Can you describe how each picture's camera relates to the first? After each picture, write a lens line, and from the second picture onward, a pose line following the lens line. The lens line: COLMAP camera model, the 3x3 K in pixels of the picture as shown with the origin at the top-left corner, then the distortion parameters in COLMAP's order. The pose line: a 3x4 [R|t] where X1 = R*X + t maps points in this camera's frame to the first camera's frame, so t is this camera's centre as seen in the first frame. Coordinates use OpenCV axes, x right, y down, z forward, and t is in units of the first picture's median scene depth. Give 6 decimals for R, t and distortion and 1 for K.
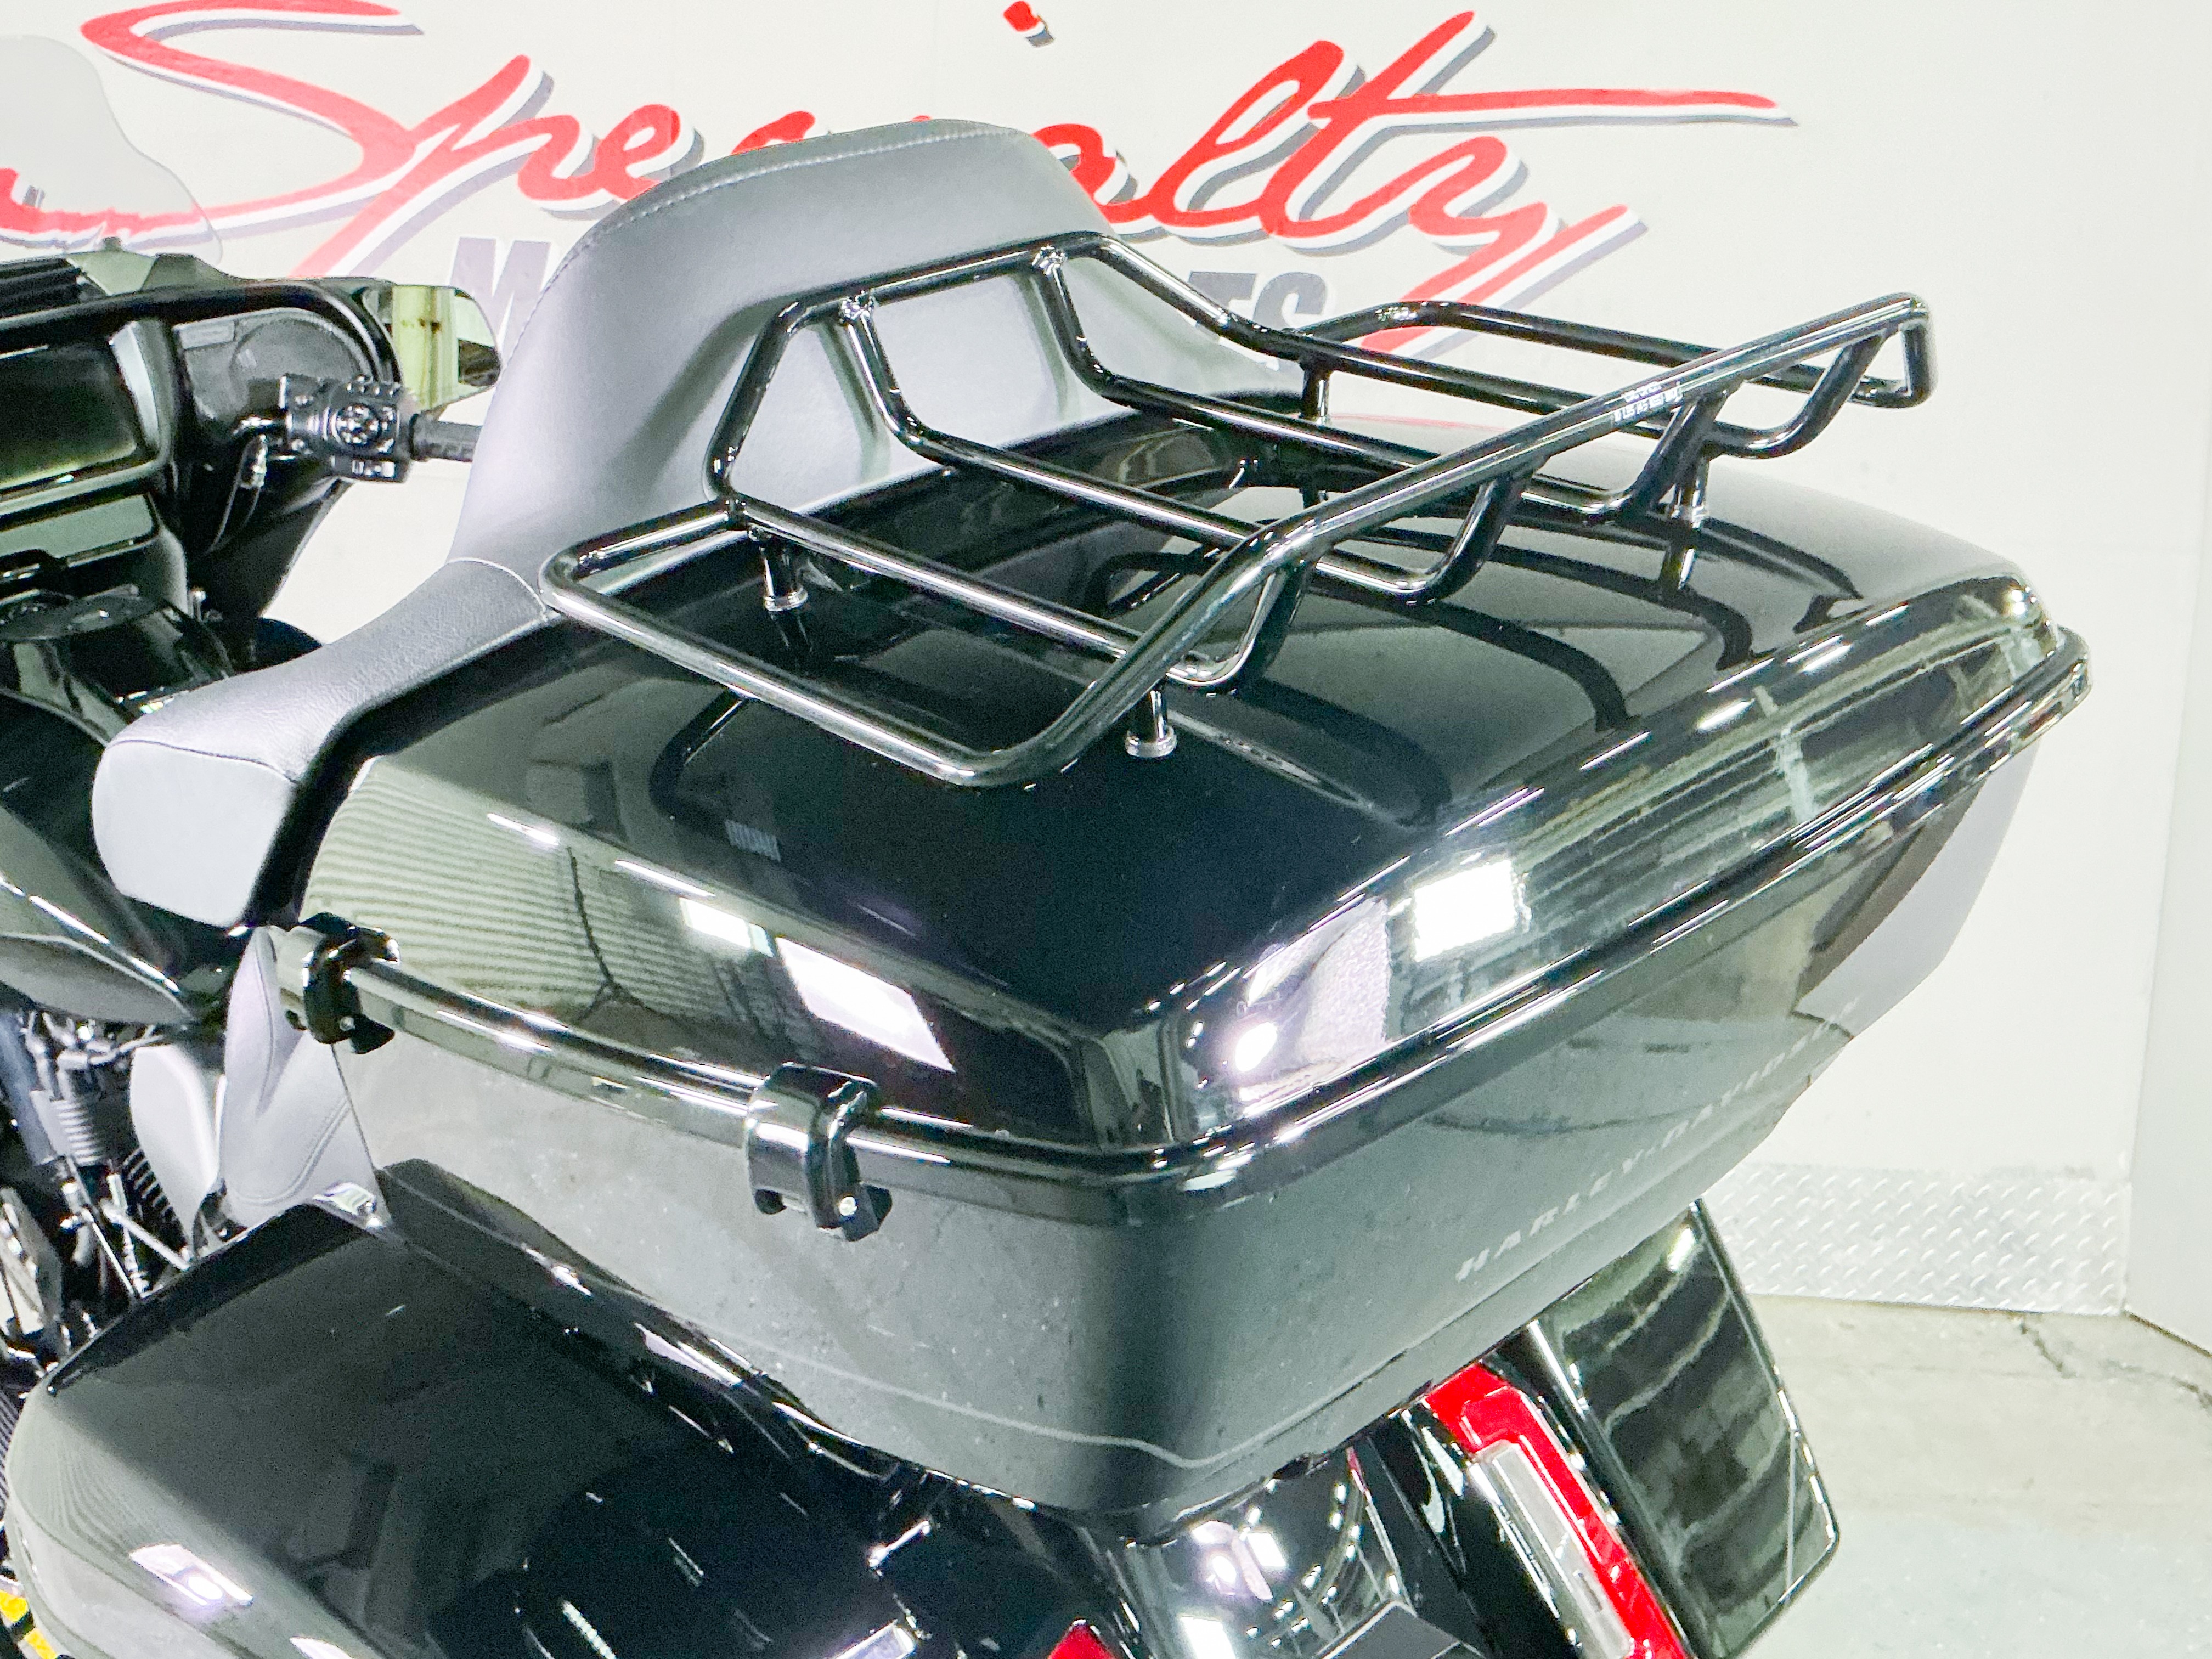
lens RADIAL K [[2296.0, 0, 1106.0], [0, 2296.0, 829.5], [0, 0, 1]] dist [0.165783, -0.372226]
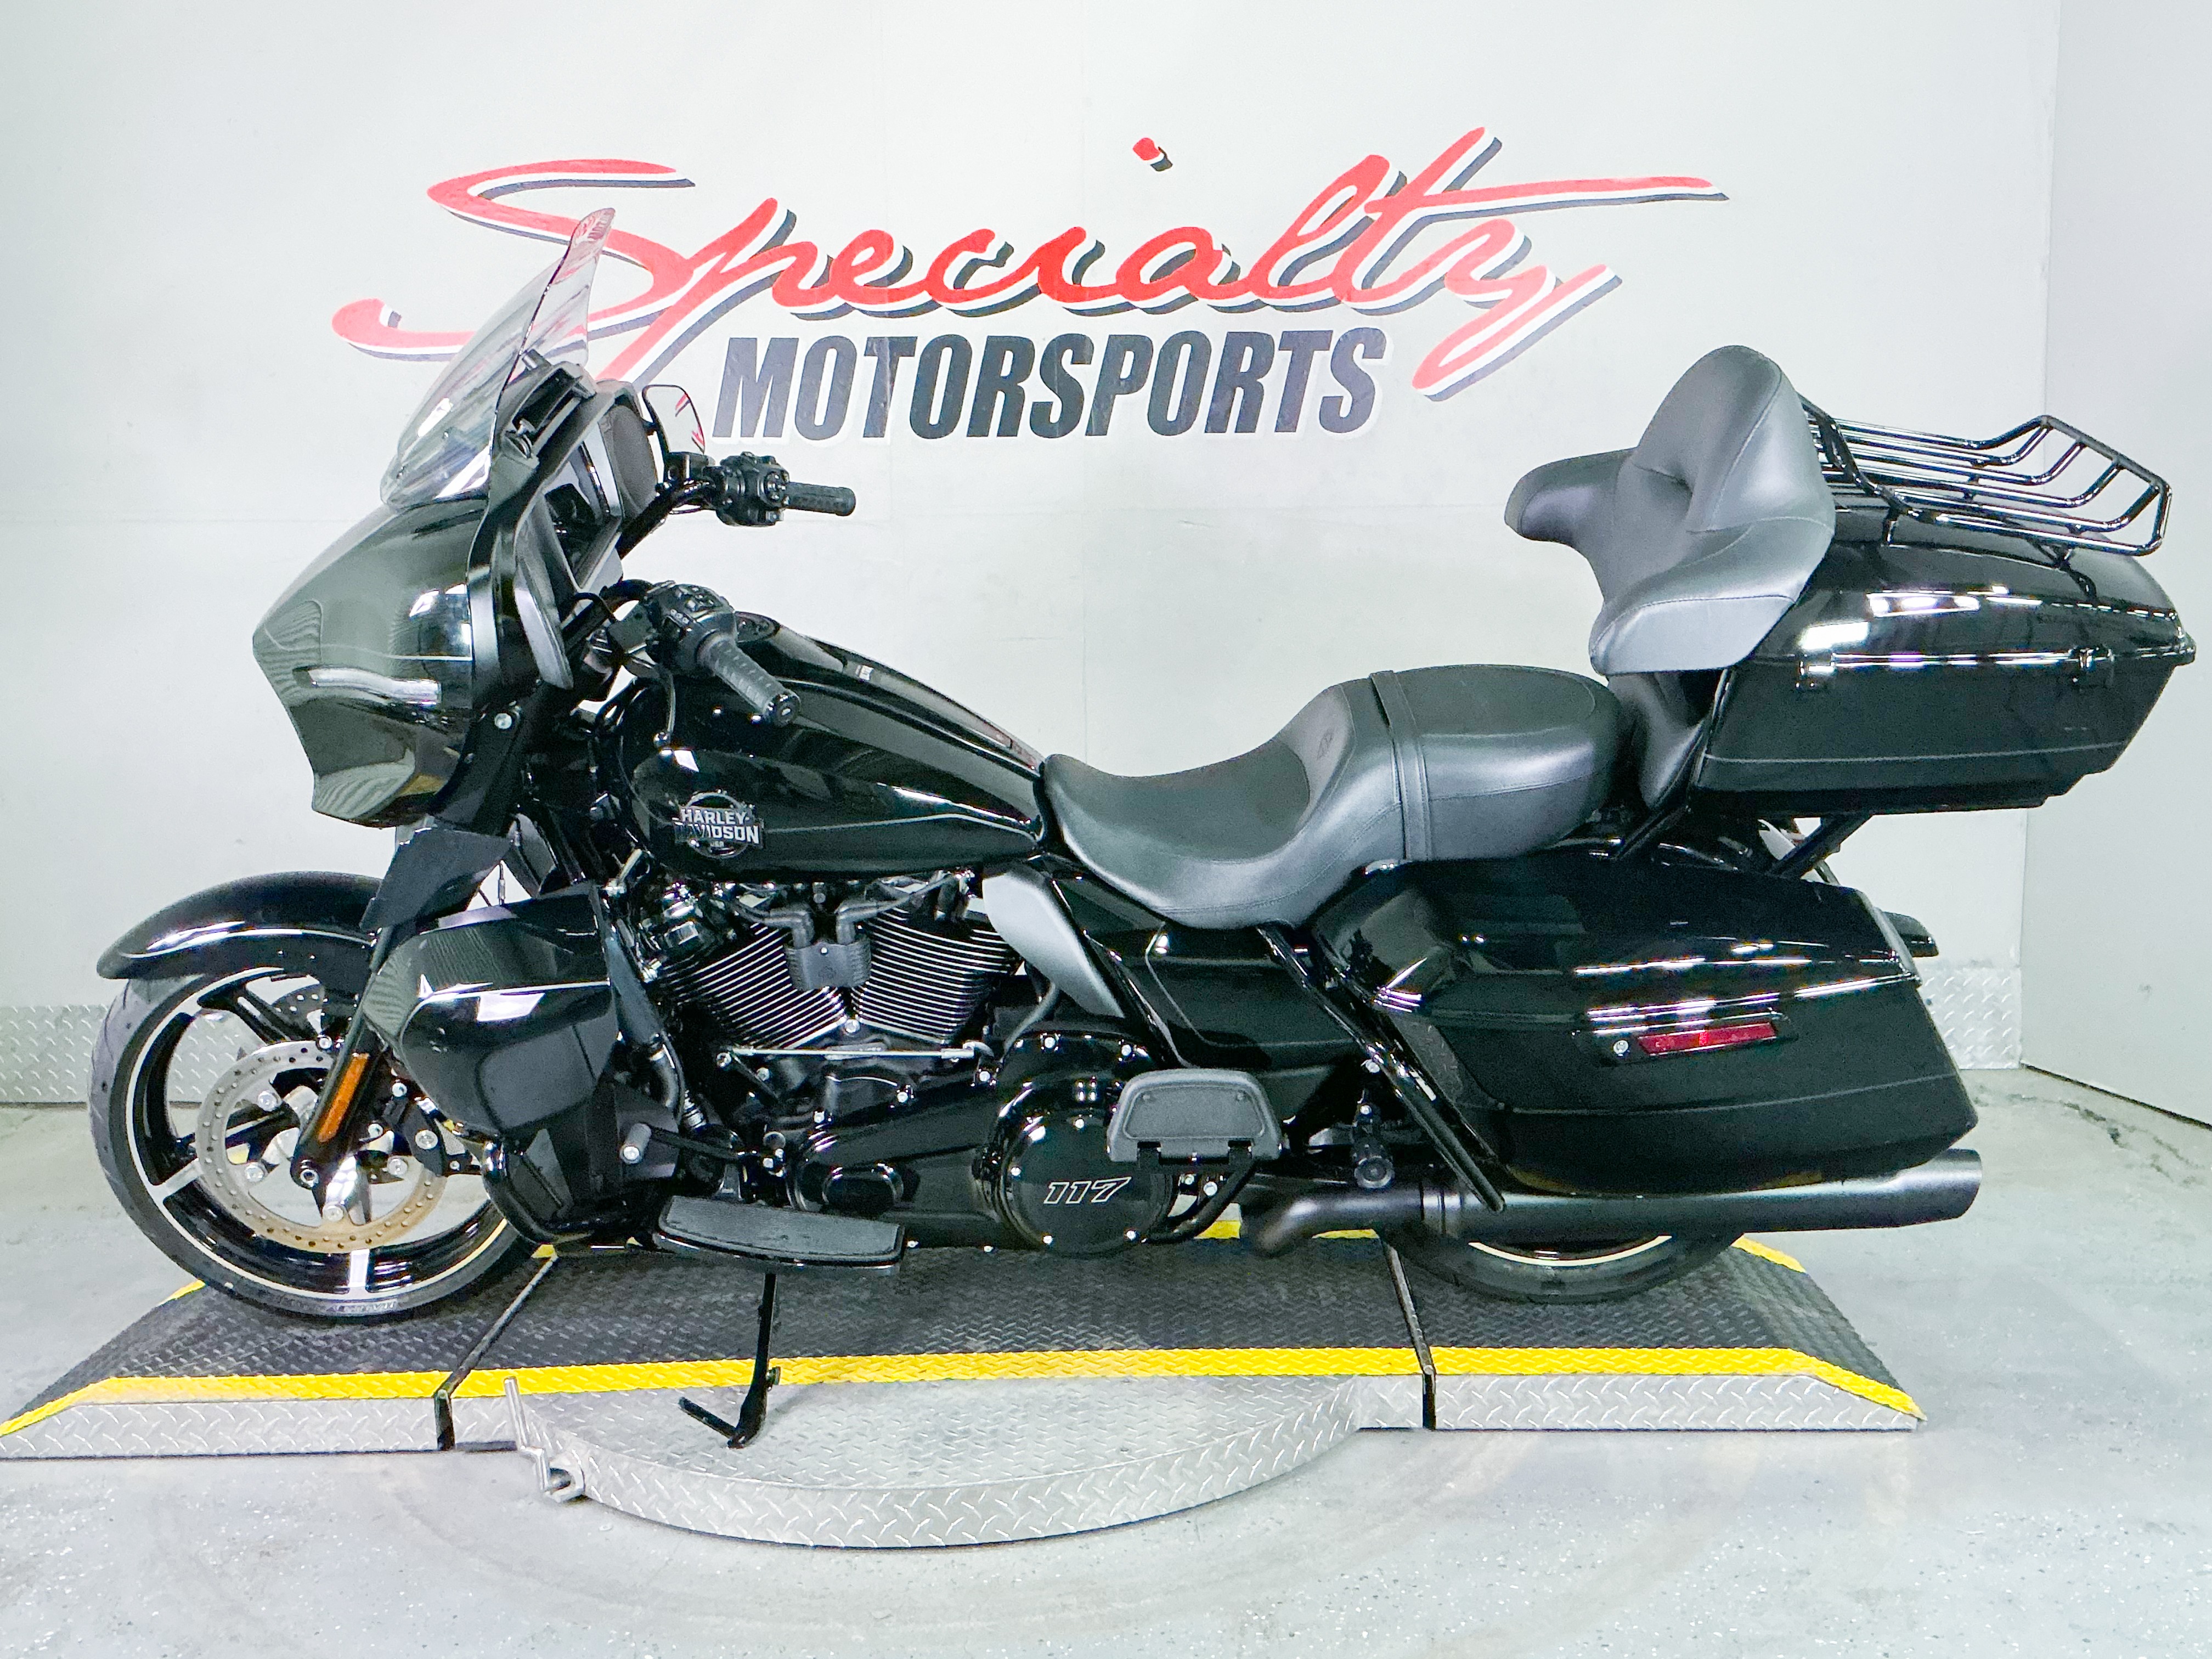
lens RADIAL K [[2210.2, 0, 1106.0], [0, 2210.2, 829.5], [0, 0, 1]] dist [0.162720, -0.353110]
pose [[0.997531, -0.063099, 0.030817, -0.189404], [0.063039, 0.998007, 0.002906, 0.054455], [-0.030939, -0.000956, 0.999521, -0.432868]]
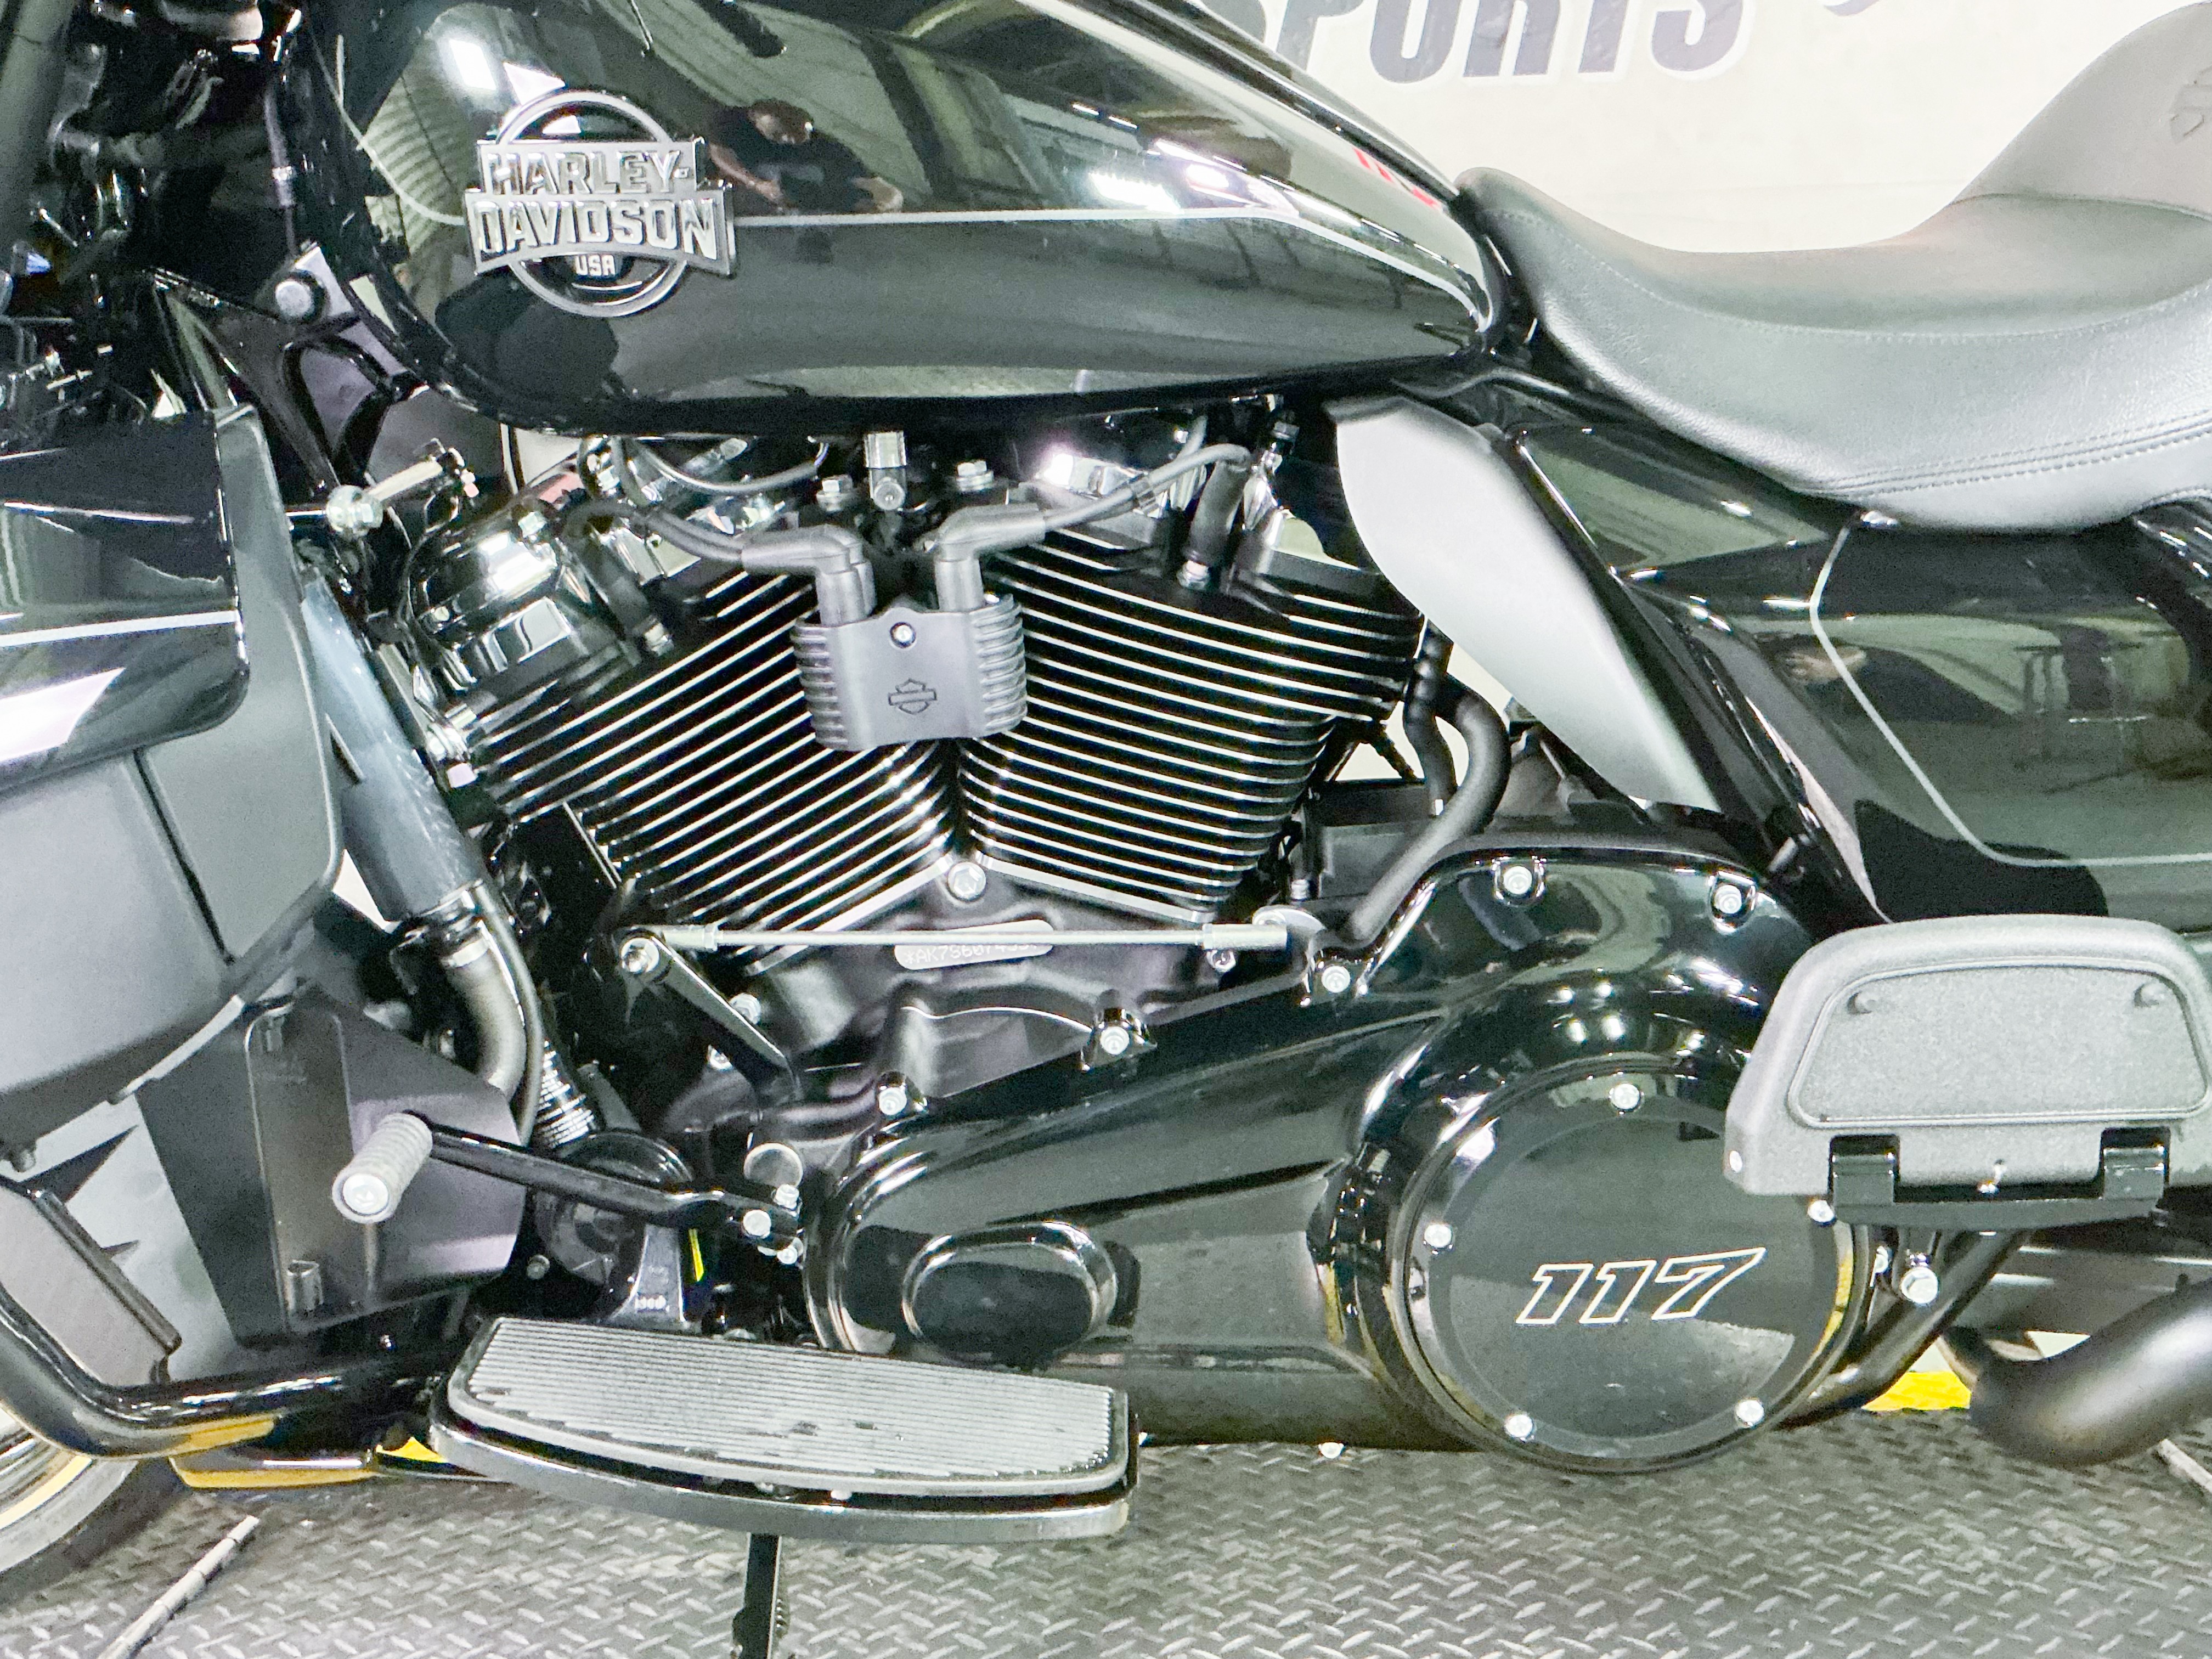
lens RADIAL K [[2228.0, 0, 1106.0], [0, 2228.0, 829.5], [0, 0, 1]] dist [0.161048, -0.352090]
pose [[0.996371, -0.077105, 0.036052, -0.290455], [0.079320, 0.994748, -0.064687, 0.187864], [-0.030875, 0.067311, 0.997254, 0.349778]]
